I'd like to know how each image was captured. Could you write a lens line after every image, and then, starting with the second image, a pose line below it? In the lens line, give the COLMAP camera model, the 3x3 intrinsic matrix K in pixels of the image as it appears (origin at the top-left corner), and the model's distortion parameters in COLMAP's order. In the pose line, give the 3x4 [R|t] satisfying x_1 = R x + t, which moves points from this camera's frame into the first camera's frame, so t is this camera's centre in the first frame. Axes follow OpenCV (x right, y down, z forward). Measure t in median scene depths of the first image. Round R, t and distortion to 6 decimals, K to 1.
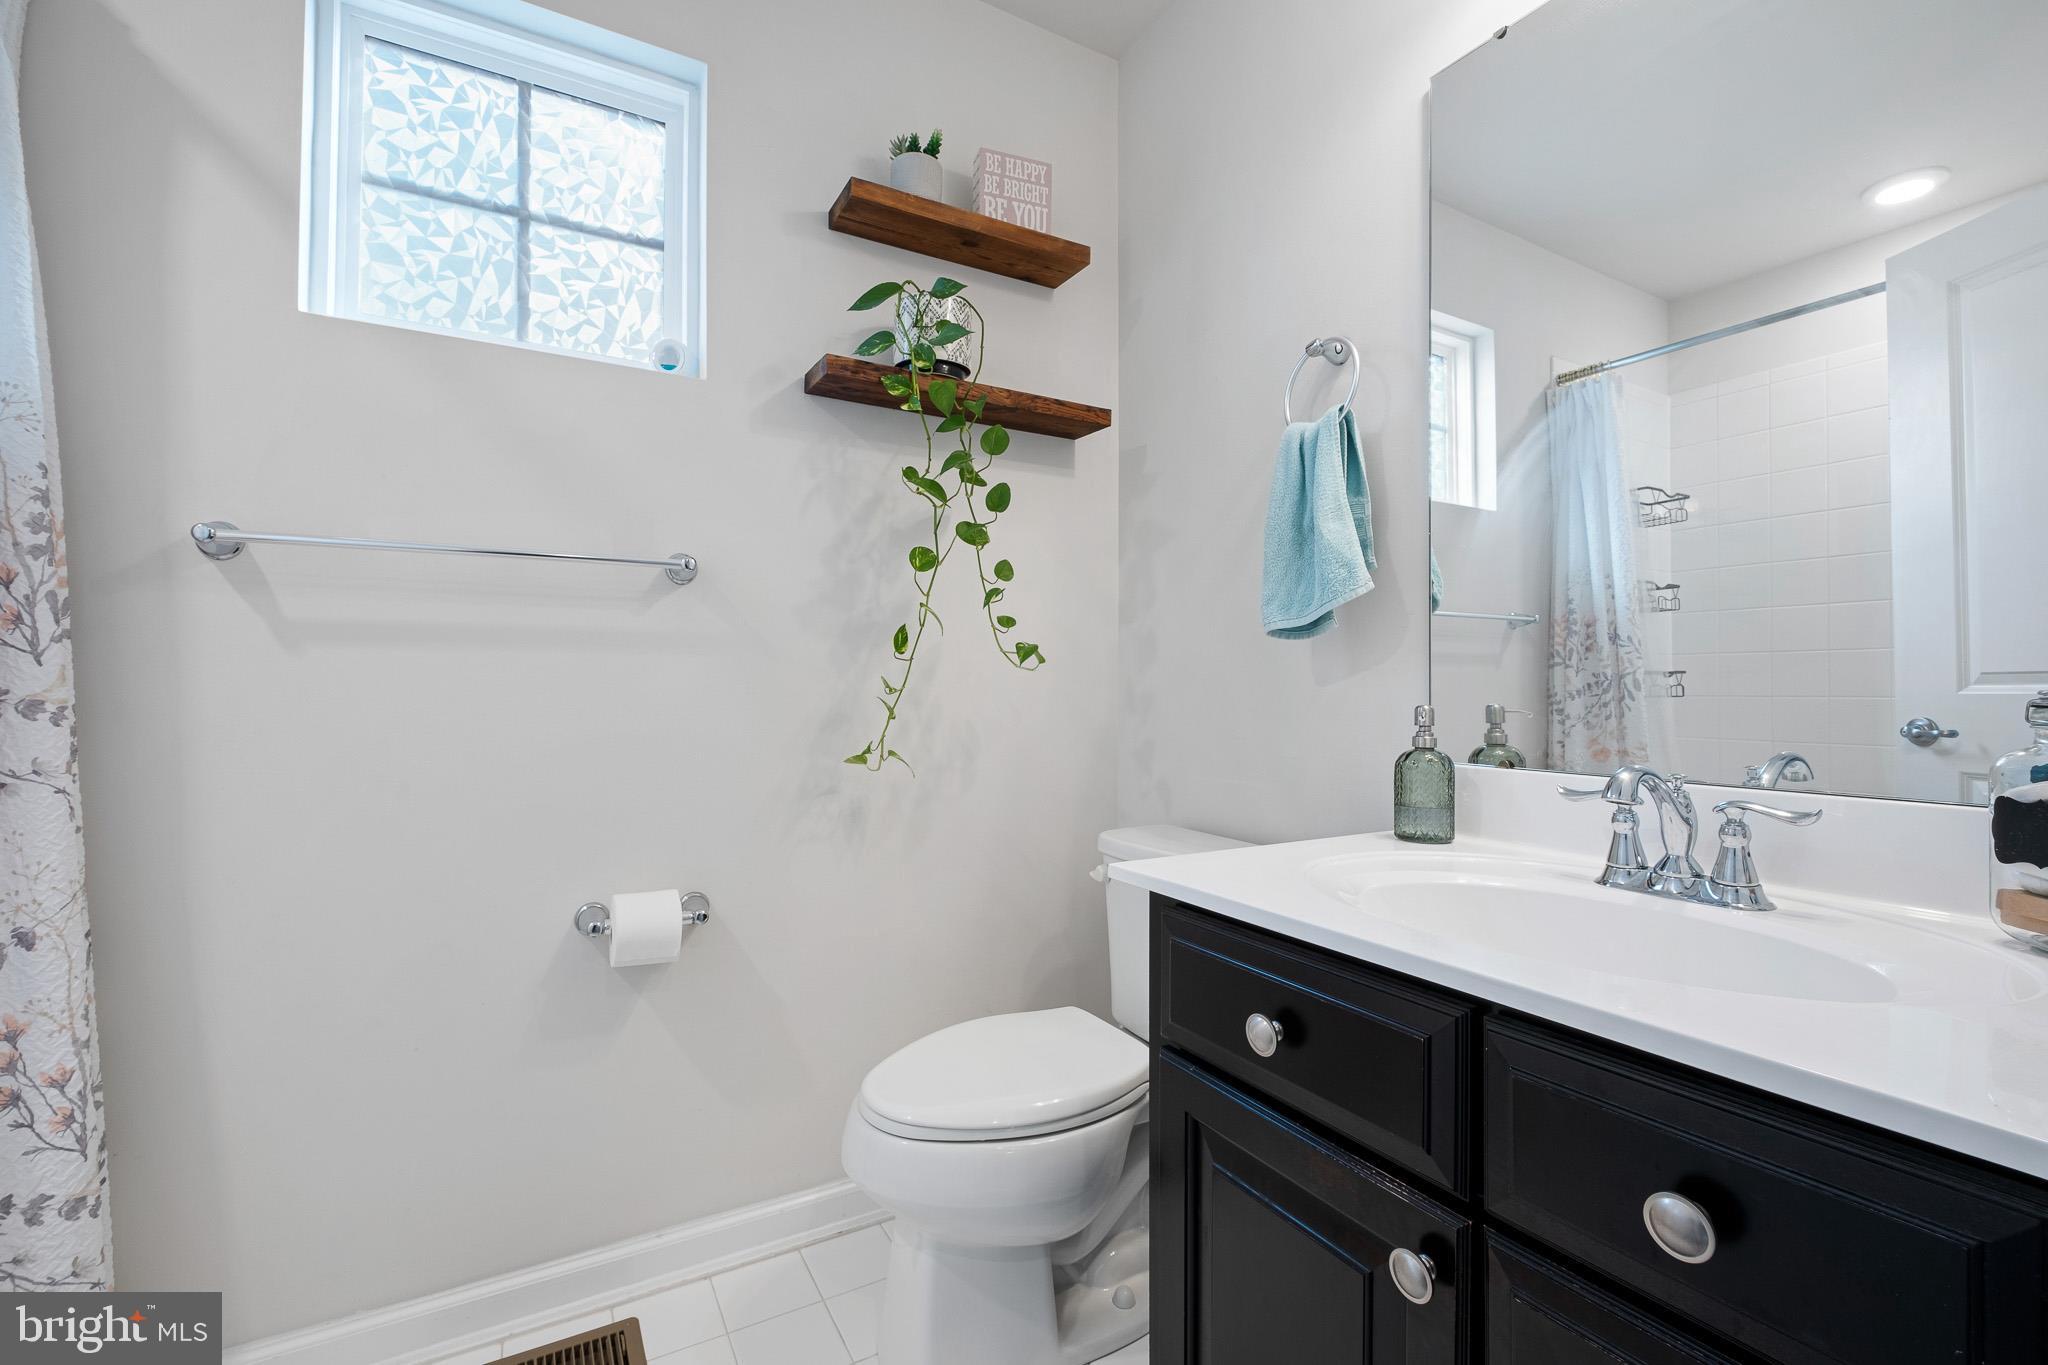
lens RADIAL K [[888.4, 0, 1030.9], [0, 888.4, 672.7], [0, 0, 1]] dist [-0.000984, -0.000793]
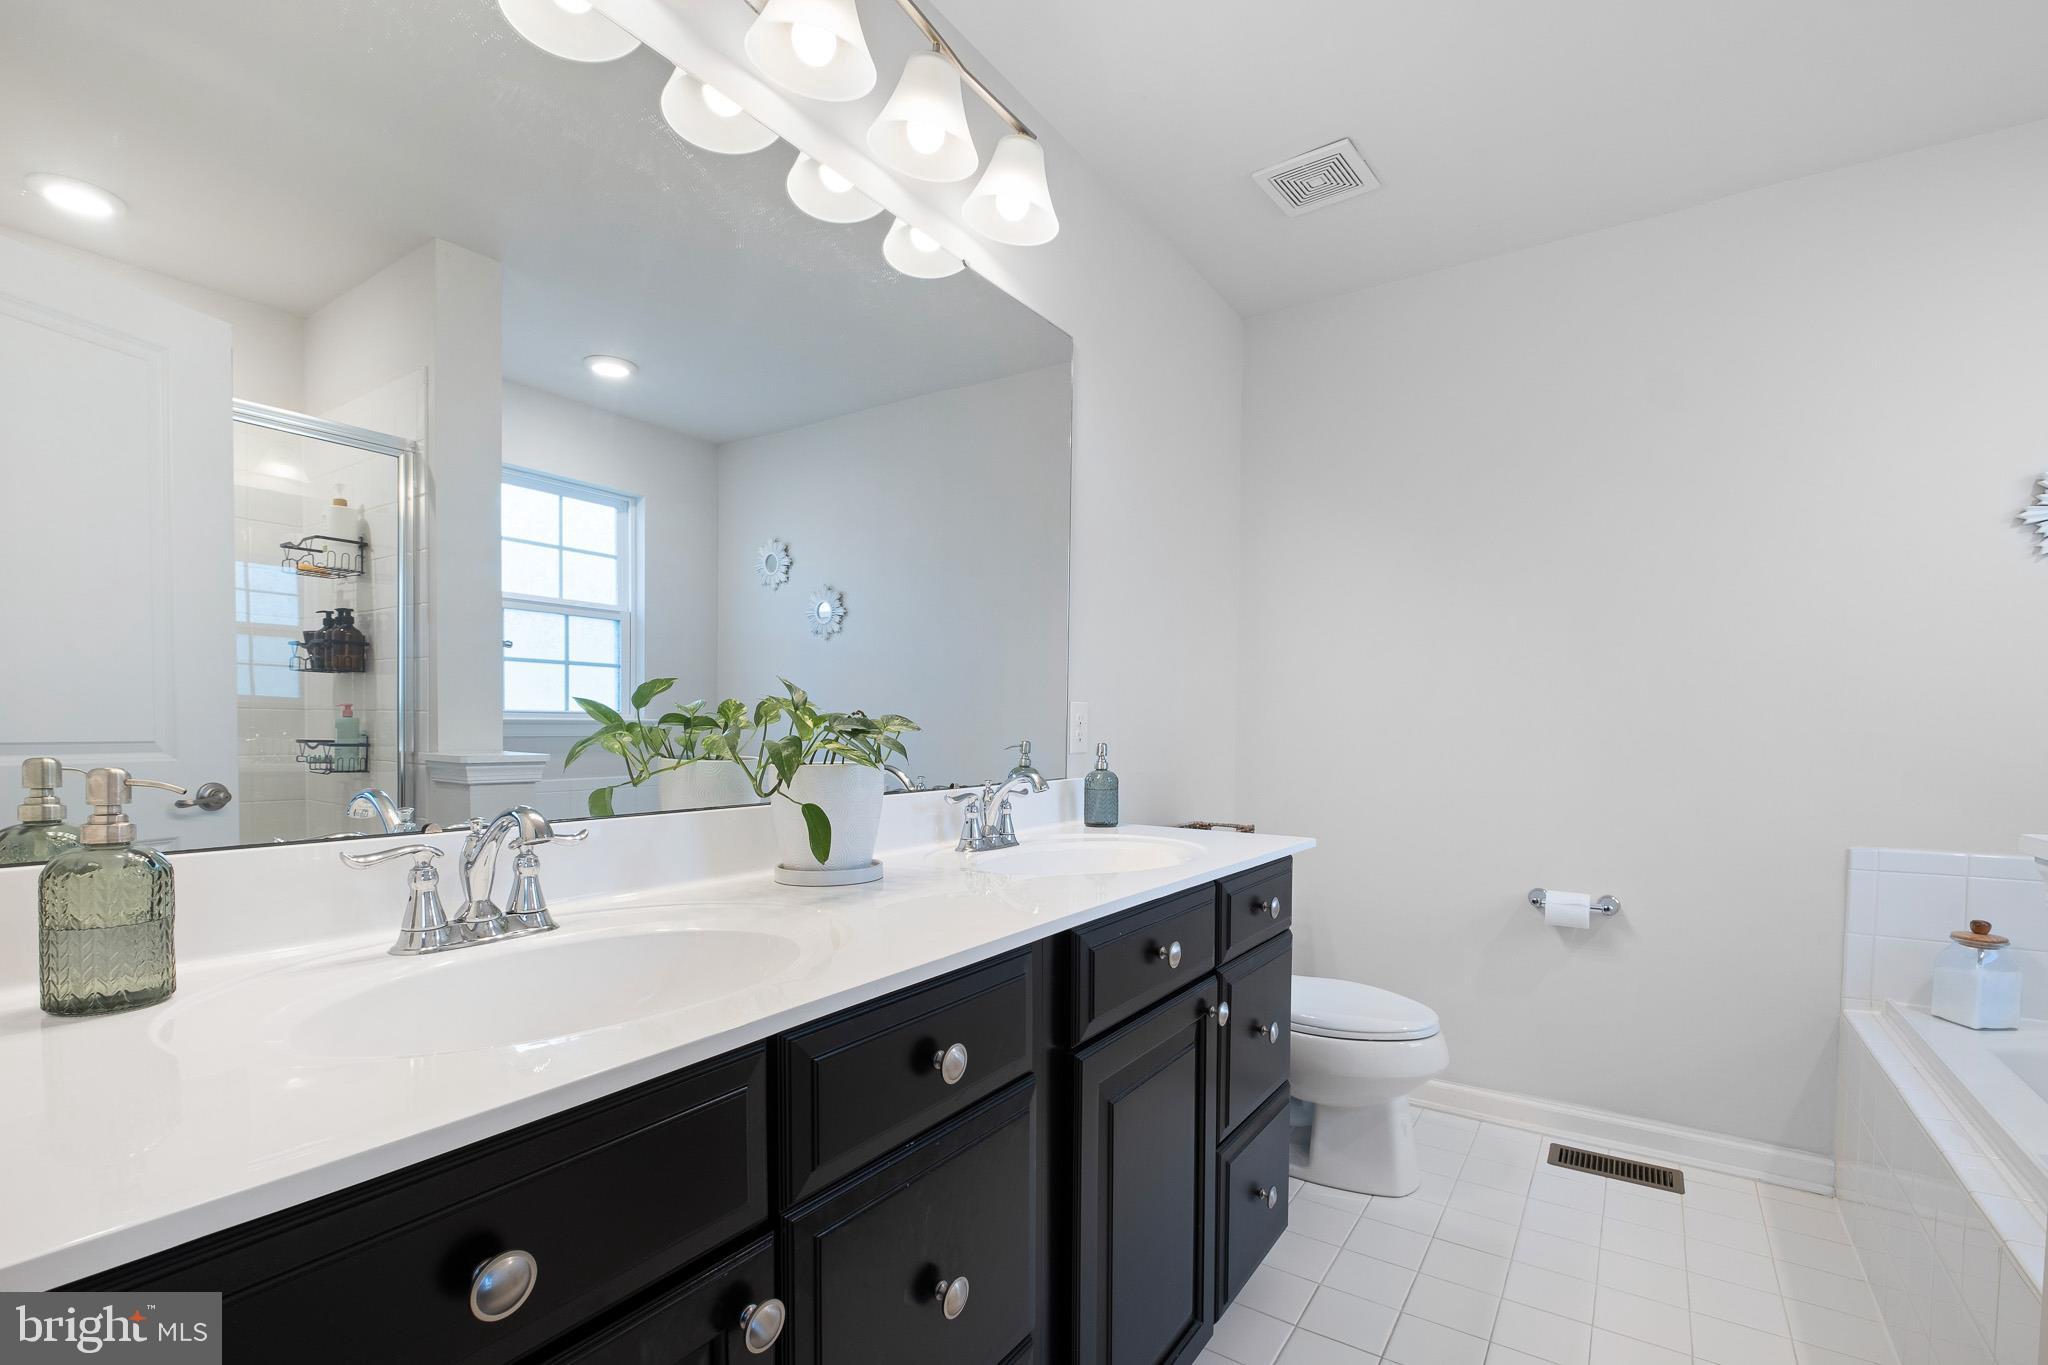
lens RADIAL K [[915.6, 0, 1027.0], [0, 915.6, 703.7], [0, 0, 1]] dist [0.020359, -0.000229]
pose [[-0.443908, 0.025175, 0.895719, -0.501643], [-0.019230, 0.999107, -0.037611, 0.012152], [-0.895866, -0.033921, -0.443028, 0.933727]]
